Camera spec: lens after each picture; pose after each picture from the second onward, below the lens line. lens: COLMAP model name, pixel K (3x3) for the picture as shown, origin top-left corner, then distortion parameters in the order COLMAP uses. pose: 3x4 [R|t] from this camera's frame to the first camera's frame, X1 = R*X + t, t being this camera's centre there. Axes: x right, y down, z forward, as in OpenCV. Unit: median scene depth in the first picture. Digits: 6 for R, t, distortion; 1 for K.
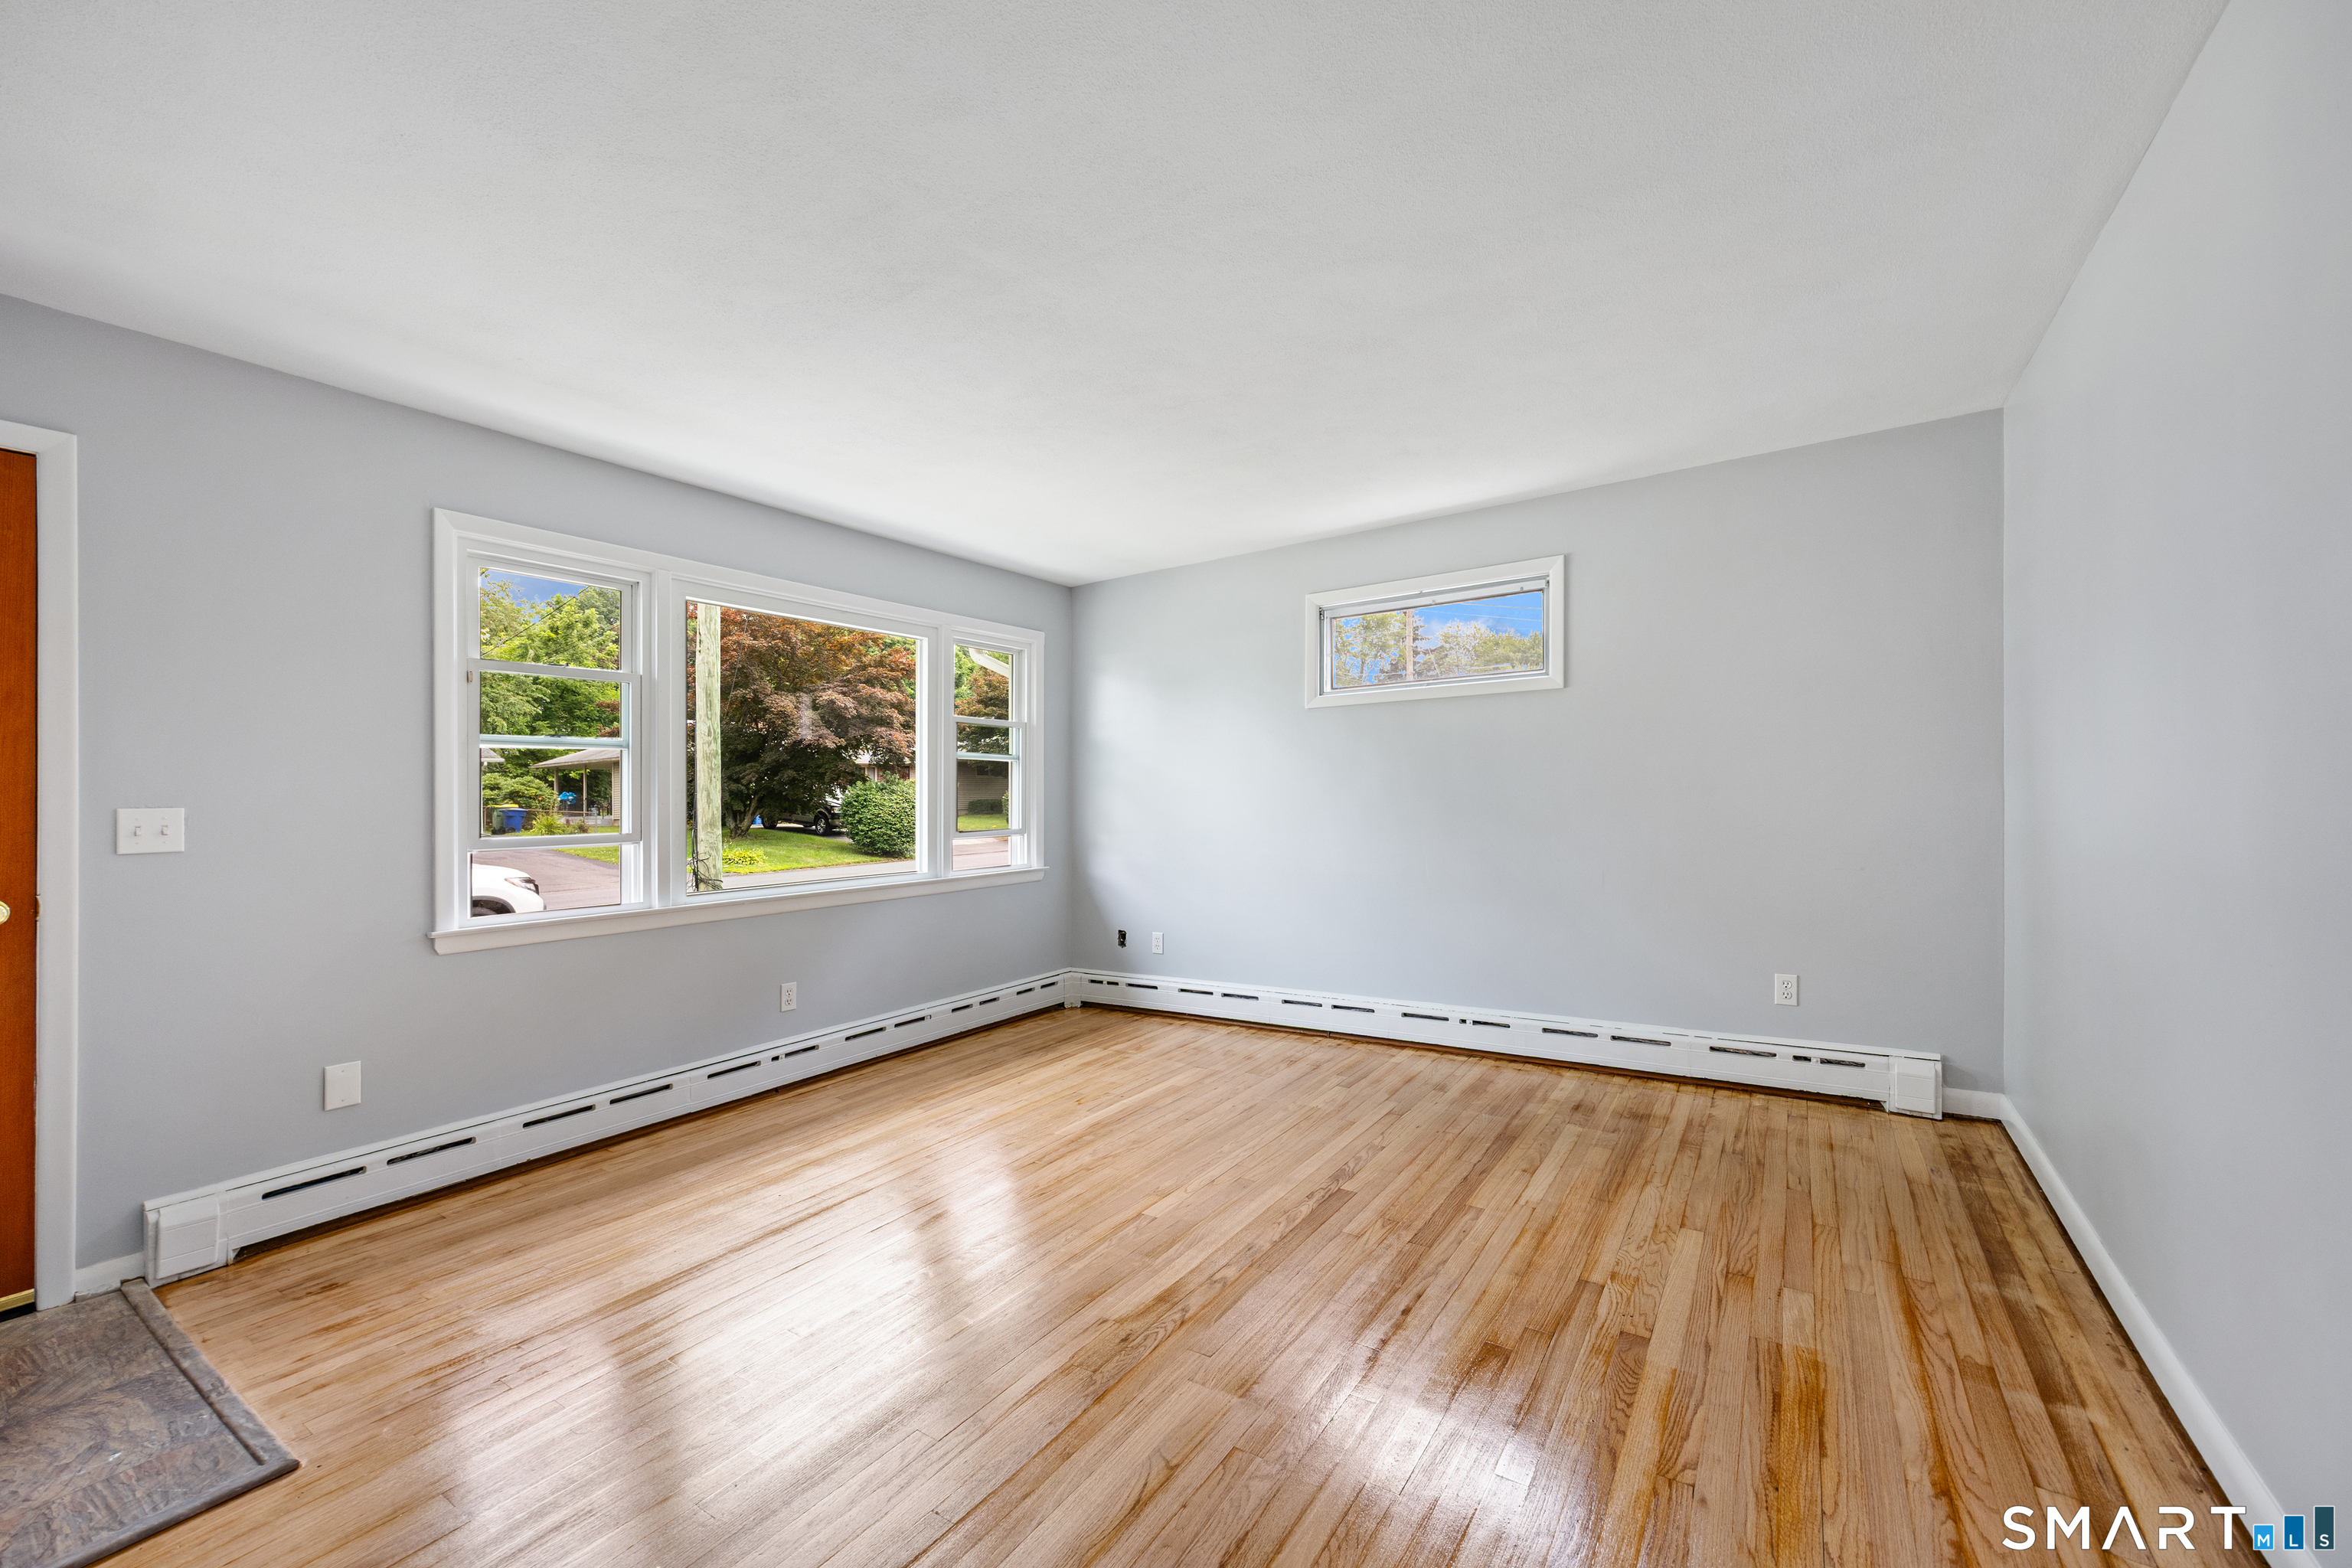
lens RADIAL K [[929.6, 0, 1181.4], [0, 929.6, 775.7], [0, 0, 1]] dist [0.004580, 0.000264]
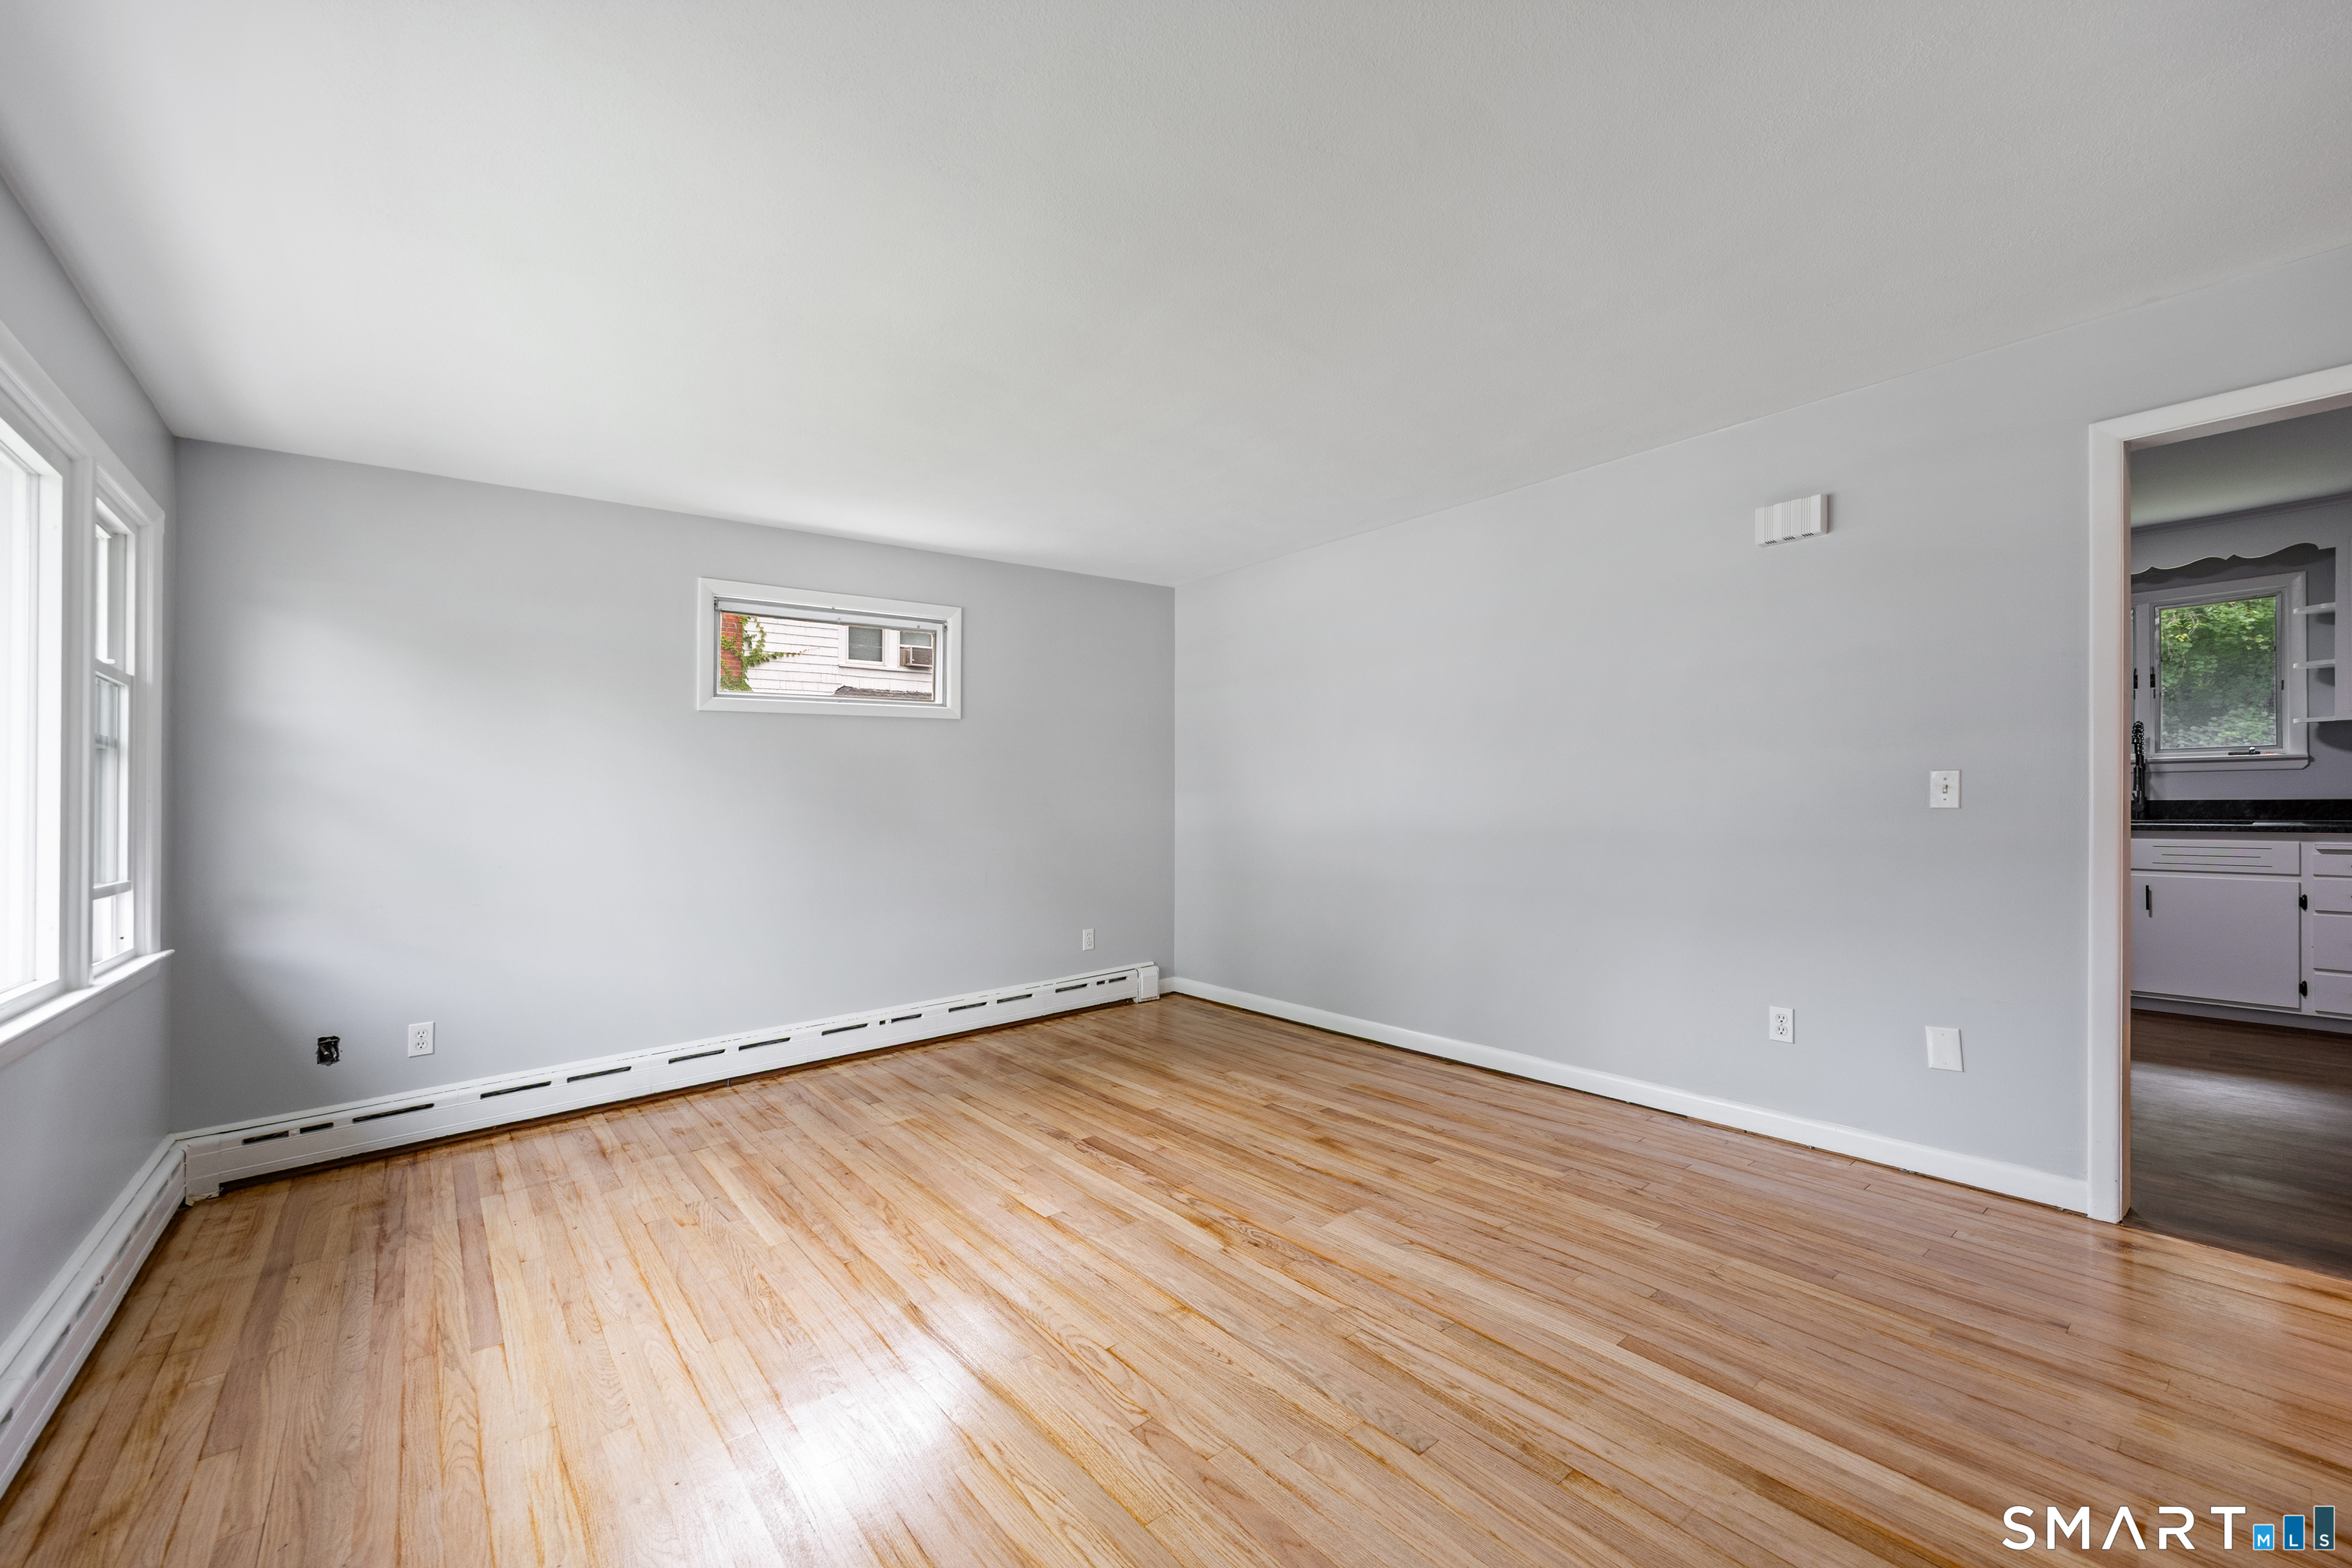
lens RADIAL K [[929.6, 0, 1182.0], [0, 929.6, 806.6], [0, 0, 1]] dist [0.004580, 0.000264]
pose [[0.295200, 0.002512, 0.955432, -0.746933], [-0.006359, 0.999980, -0.000665, 0.018476], [-0.955414, -0.005880, 0.295210, 0.436089]]
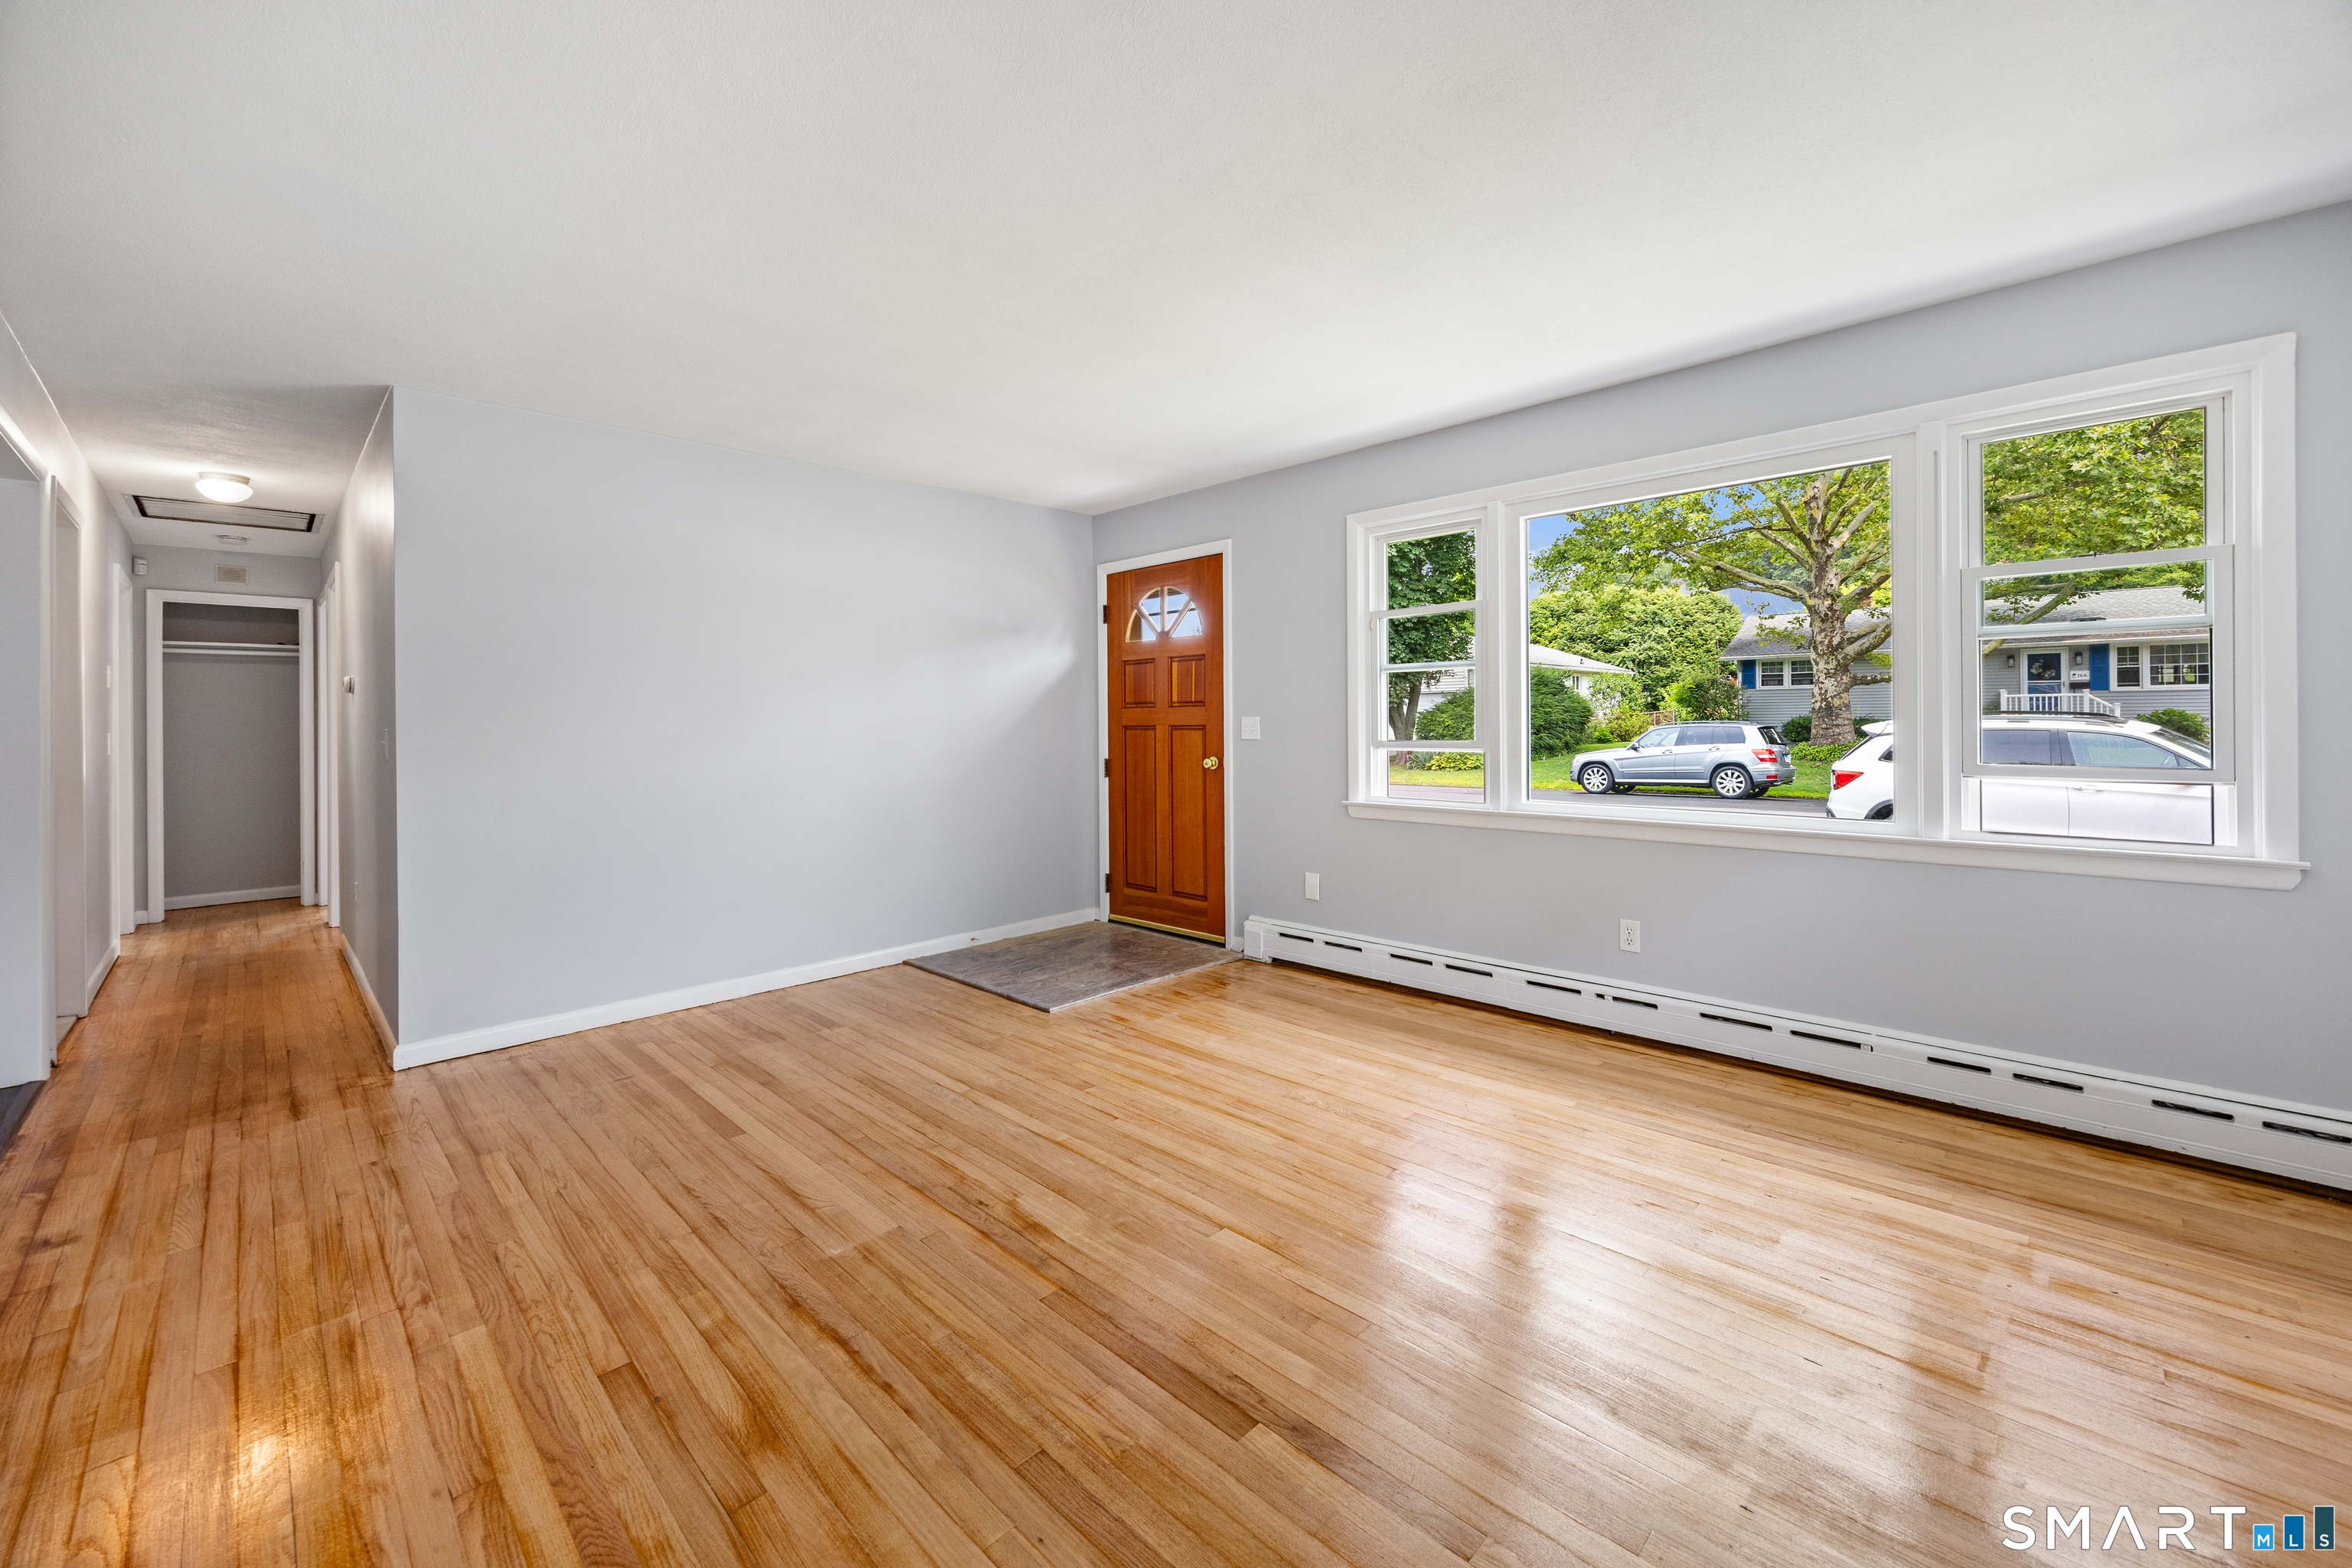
lens RADIAL K [[929.6, 0, 1172.8], [0, 929.6, 698.2], [0, 0, 1]] dist [0.004580, 0.000264]
pose [[-0.203521, 0.002331, -0.979068, 0.604585], [0.046427, 0.998895, -0.007272, 0.000450], [0.977969, -0.046936, -0.203404, 0.887517]]
